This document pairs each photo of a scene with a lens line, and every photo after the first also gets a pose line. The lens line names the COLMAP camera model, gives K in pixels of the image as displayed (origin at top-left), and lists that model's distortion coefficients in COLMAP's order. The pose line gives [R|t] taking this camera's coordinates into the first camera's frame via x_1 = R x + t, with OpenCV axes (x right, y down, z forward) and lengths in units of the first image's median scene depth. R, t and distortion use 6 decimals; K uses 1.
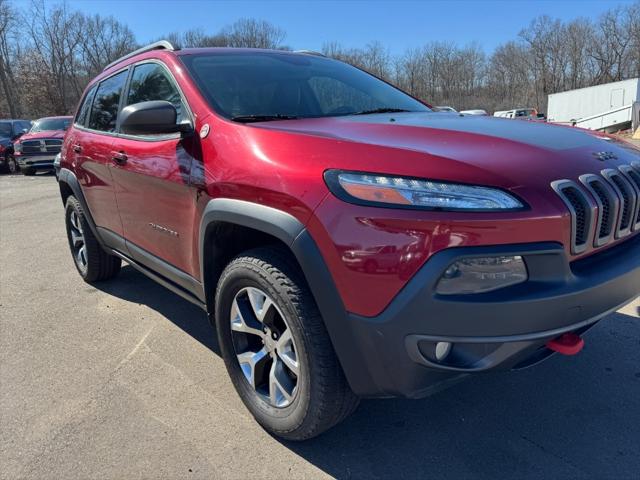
lens RADIAL K [[464.2, 0, 320.8], [0, 464.2, 234.8], [0, 0, 1]] dist [0.034731, -0.026965]
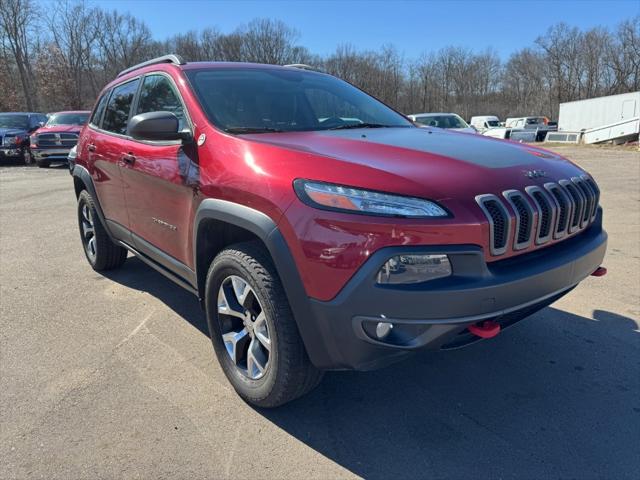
lens RADIAL K [[464.2, 0, 320.8], [0, 464.2, 234.6], [0, 0, 1]] dist [0.034731, -0.026965]
pose [[0.999183, 0.036576, -0.017183, 0.070520], [-0.036605, 0.999329, -0.001364, 0.002776], [0.017122, 0.001992, 0.999851, -0.140646]]
